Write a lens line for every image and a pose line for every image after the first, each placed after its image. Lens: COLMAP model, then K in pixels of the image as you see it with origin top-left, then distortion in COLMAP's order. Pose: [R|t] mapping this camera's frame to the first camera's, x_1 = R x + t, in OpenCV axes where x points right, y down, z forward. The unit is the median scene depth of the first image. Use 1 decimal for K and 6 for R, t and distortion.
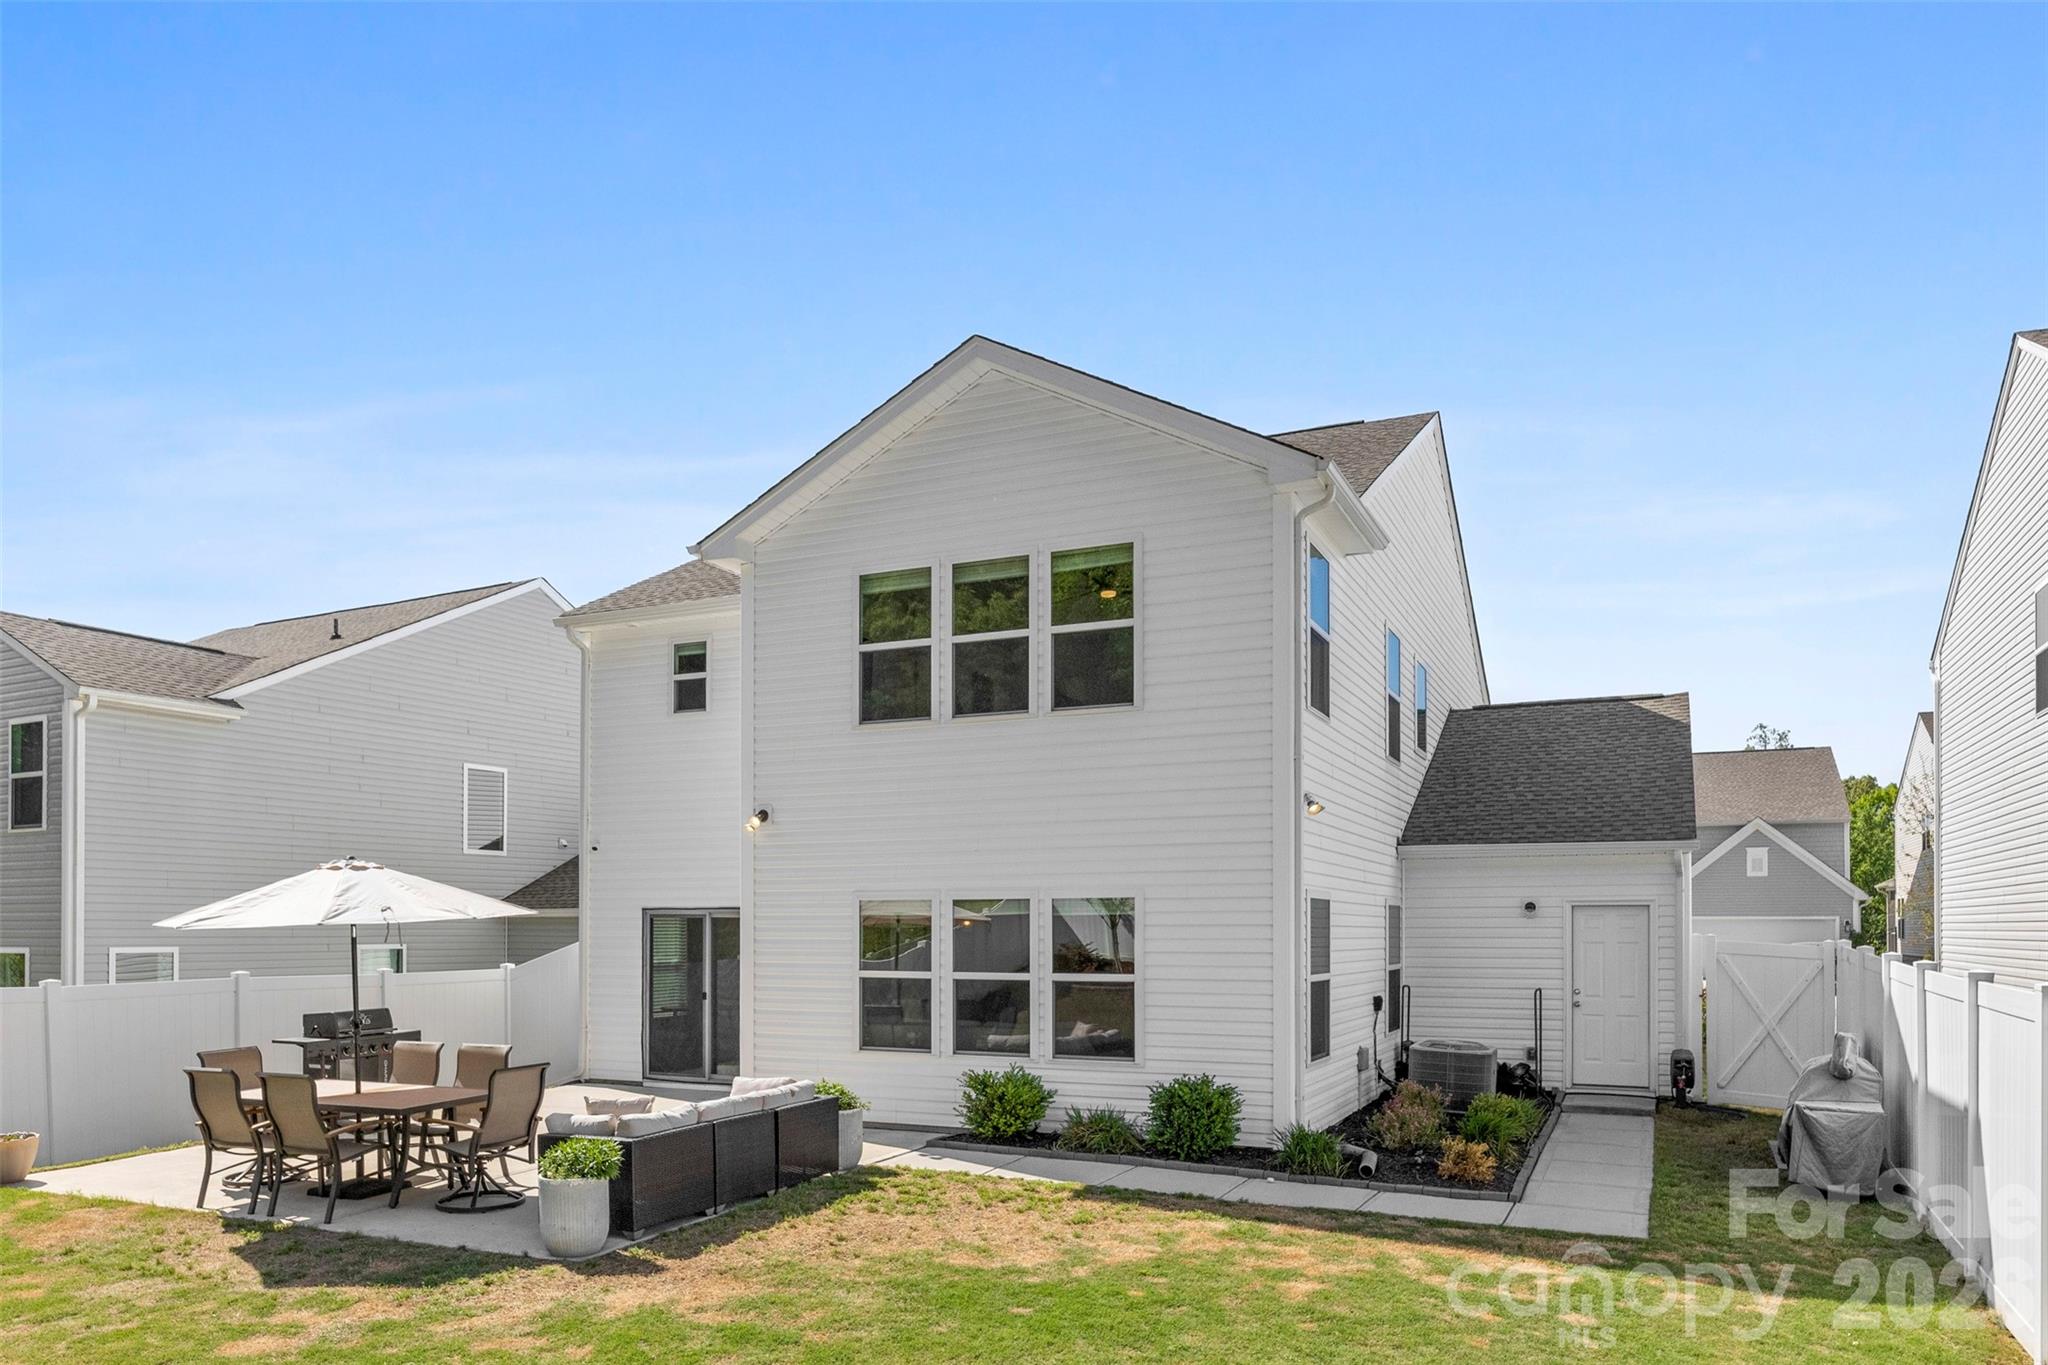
lens RADIAL K [[1249.8, 0, 1022.3], [0, 1249.8, 771.6], [0, 0, 1]] dist [-0.001316, 0.000025]
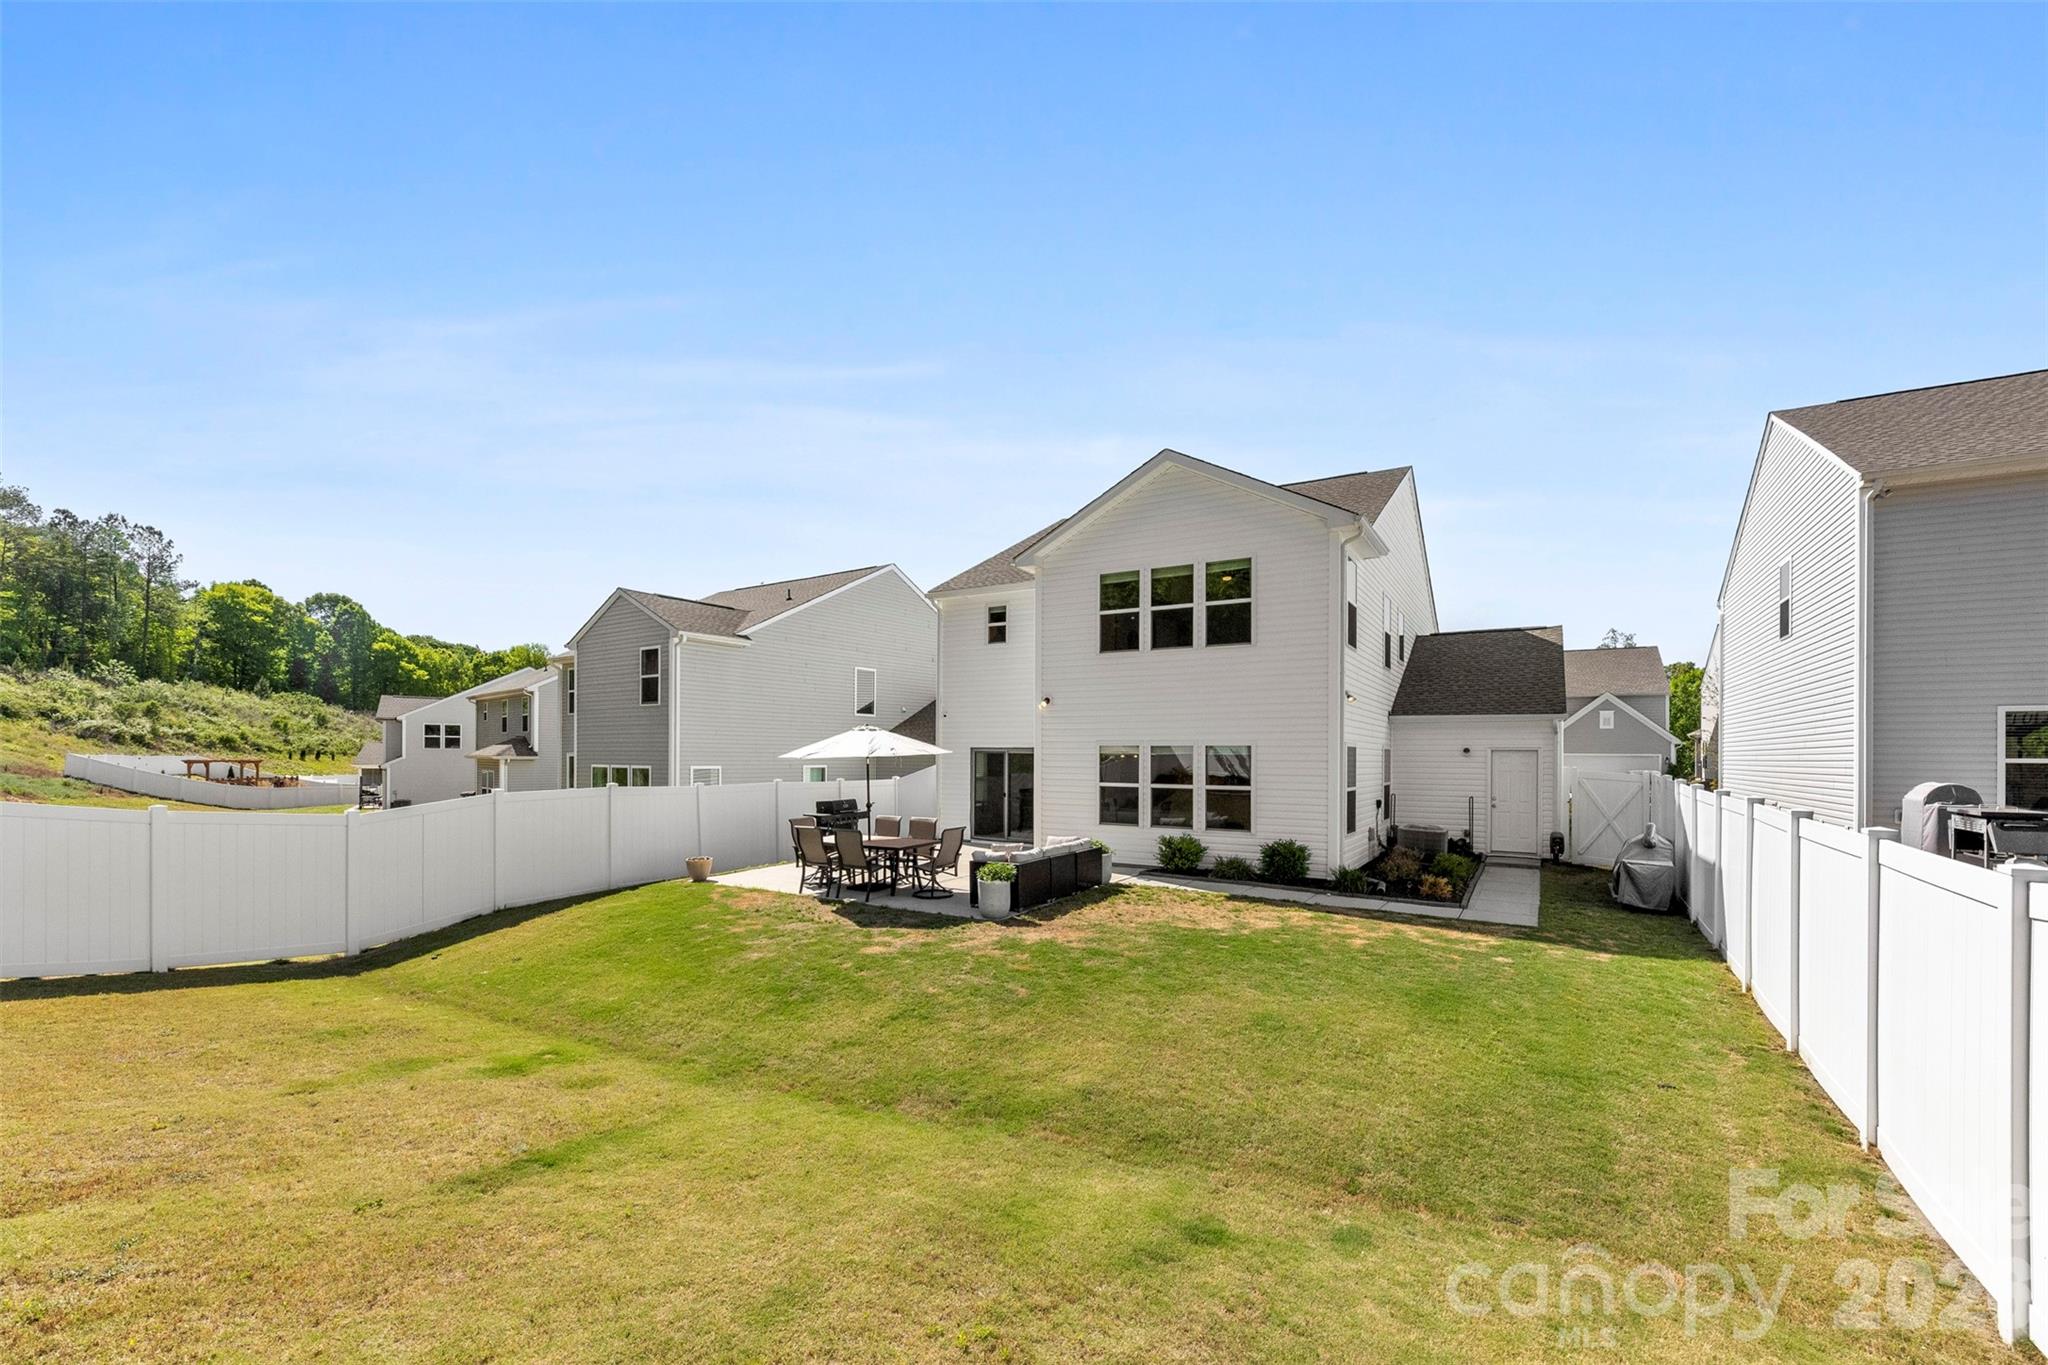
lens RADIAL K [[817.5, 0, 1021.6], [0, 817.5, 664.7], [0, 0, 1]] dist [0.000066, -0.000248]
pose [[0.995631, -0.002407, -0.093348, -0.138416], [0.003929, 0.999862, 0.016119, -0.042358], [0.093296, -0.016416, 0.995503, -0.257128]]
